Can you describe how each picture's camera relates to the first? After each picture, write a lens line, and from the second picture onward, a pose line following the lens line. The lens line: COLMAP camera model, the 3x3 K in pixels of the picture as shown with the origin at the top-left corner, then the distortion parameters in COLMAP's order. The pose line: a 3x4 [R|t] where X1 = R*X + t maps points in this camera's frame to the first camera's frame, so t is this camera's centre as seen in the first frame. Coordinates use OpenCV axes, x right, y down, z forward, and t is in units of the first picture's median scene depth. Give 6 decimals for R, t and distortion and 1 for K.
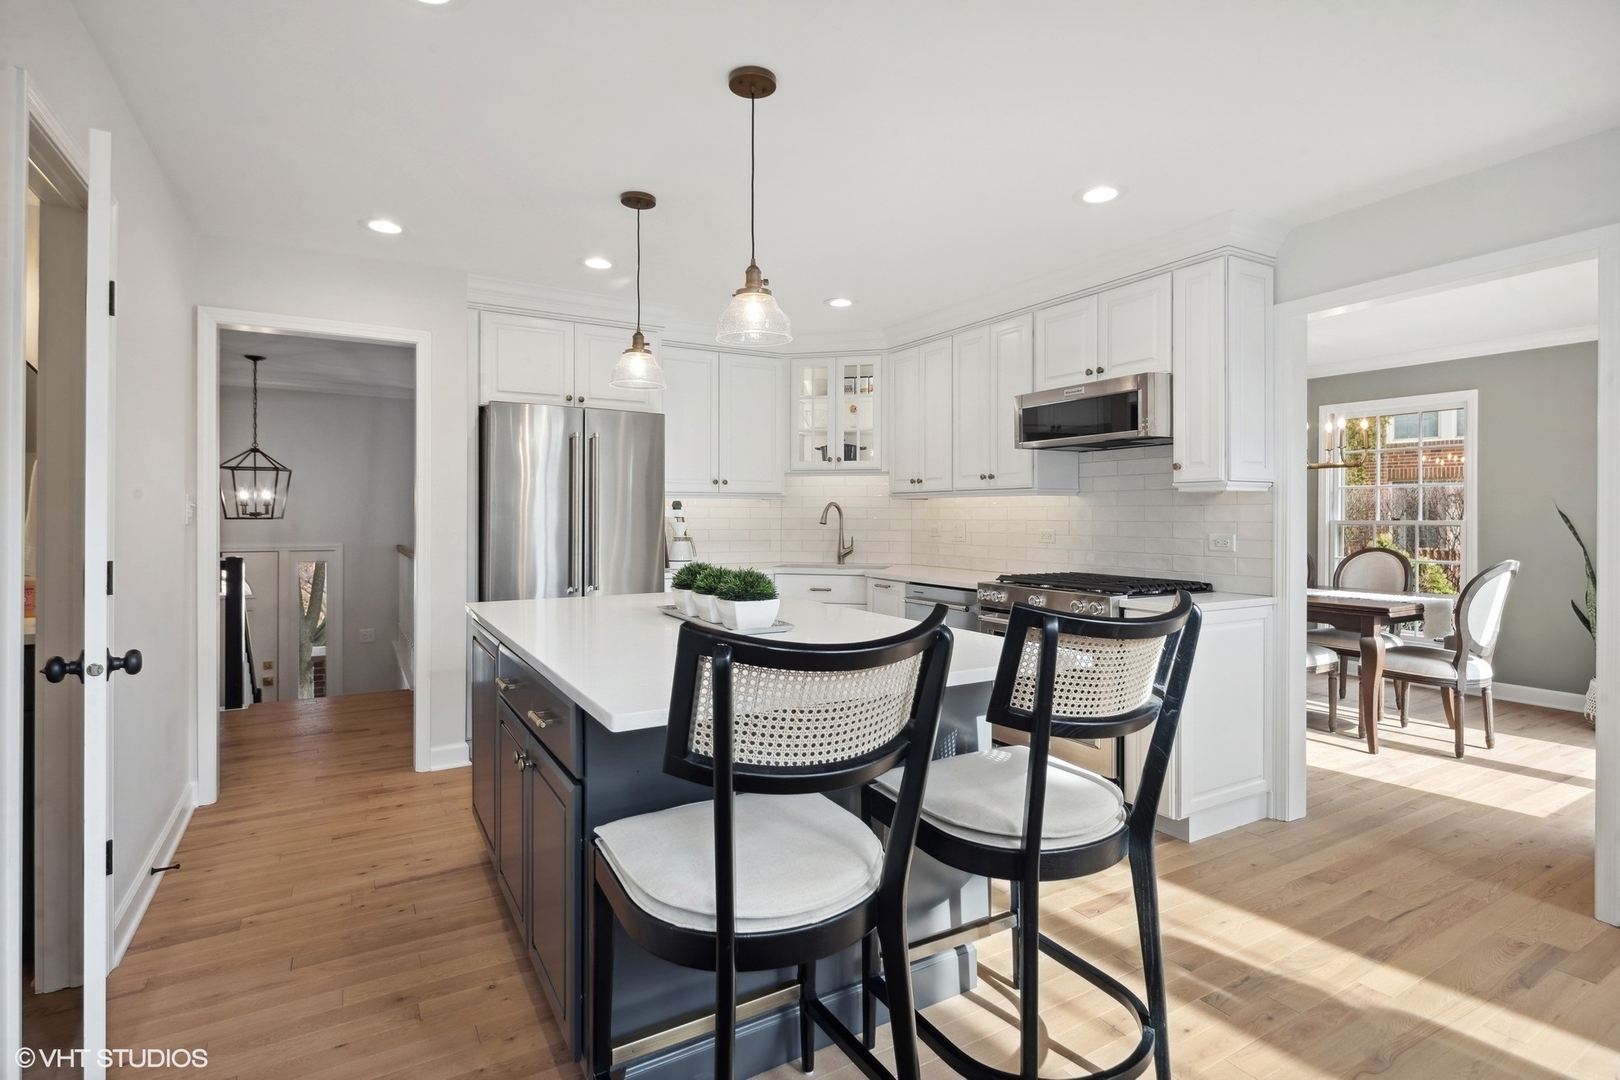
lens RADIAL K [[786.5, 0, 807.0], [0, 786.5, 513.0], [0, 0, 1]] dist [0.000352, -0.000242]
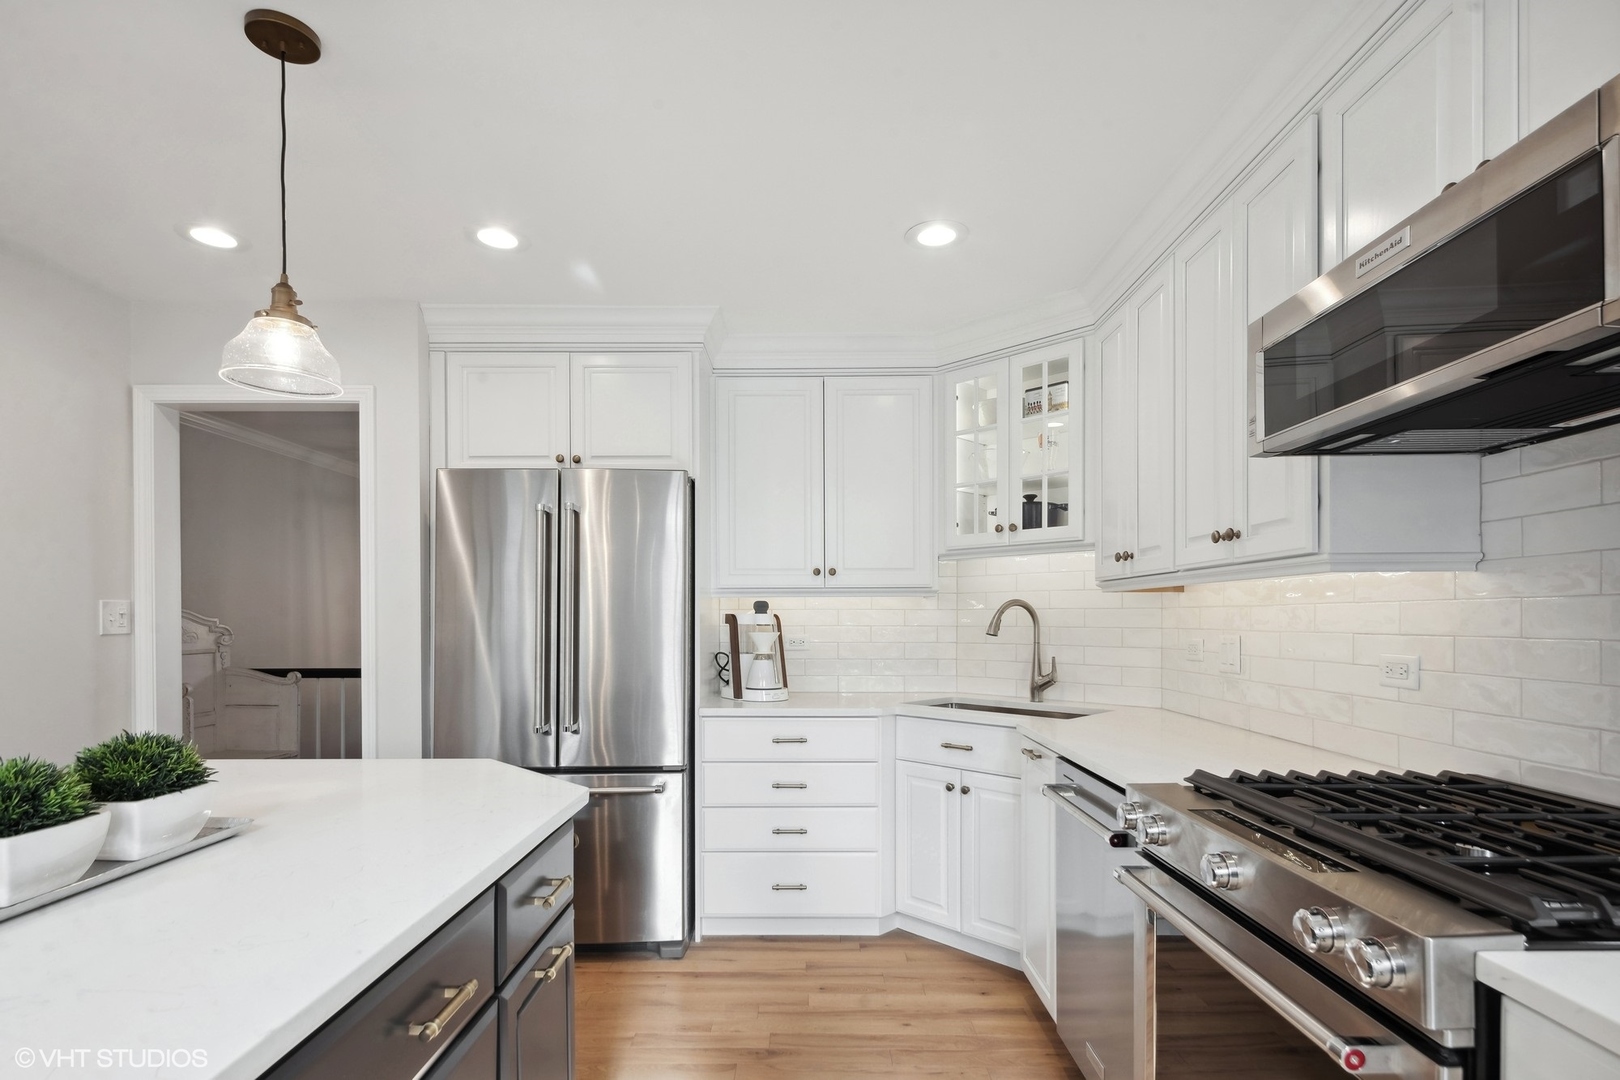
lens RADIAL K [[788.9, 0, 810.5], [0, 788.9, 620.0], [0, 0, 1]] dist [0.028259, -0.000115]
pose [[0.864575, -0.002585, -0.502497, 0.235298], [0.004447, 0.999987, 0.002509, -0.000039], [0.502484, -0.004404, 0.864575, 0.450791]]
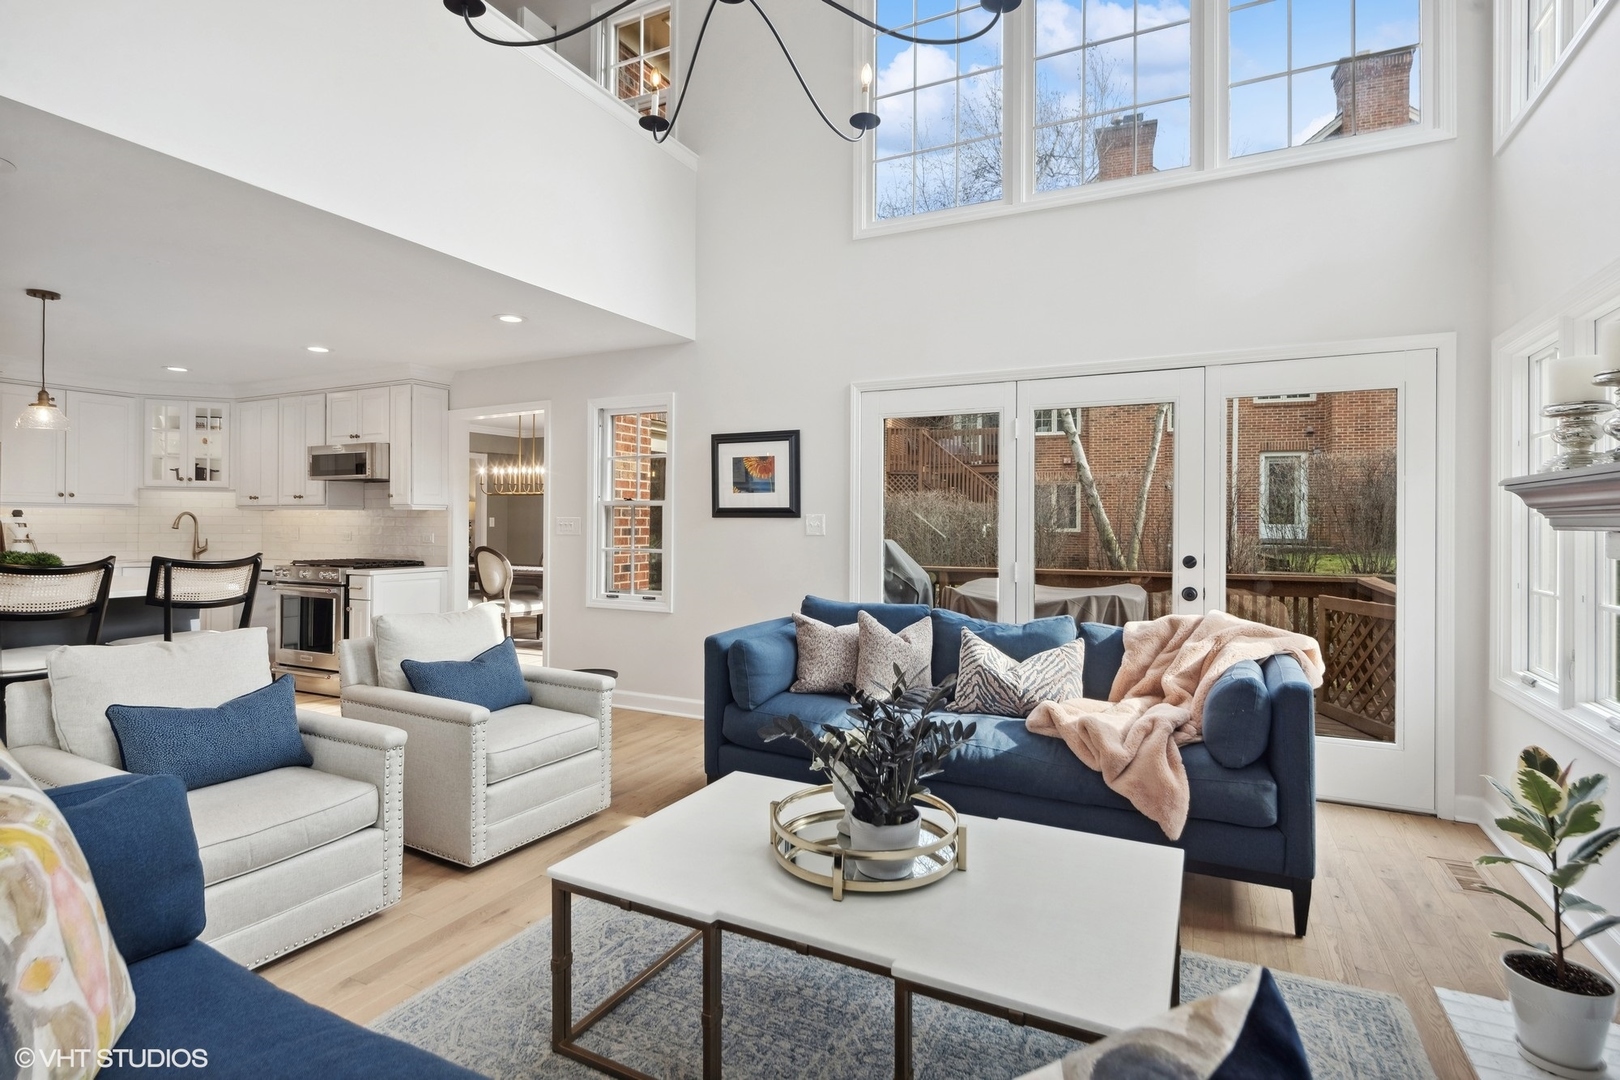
lens RADIAL K [[806.2, 0, 809.5], [0, 806.2, 522.5], [0, 0, 1]] dist [0.002051, 0.000431]
pose [[0.840634, 0.003723, 0.541590, 0.201948], [-0.005688, 0.999982, 0.001956, -0.005368], [-0.541573, -0.004725, 0.840640, -0.769977]]
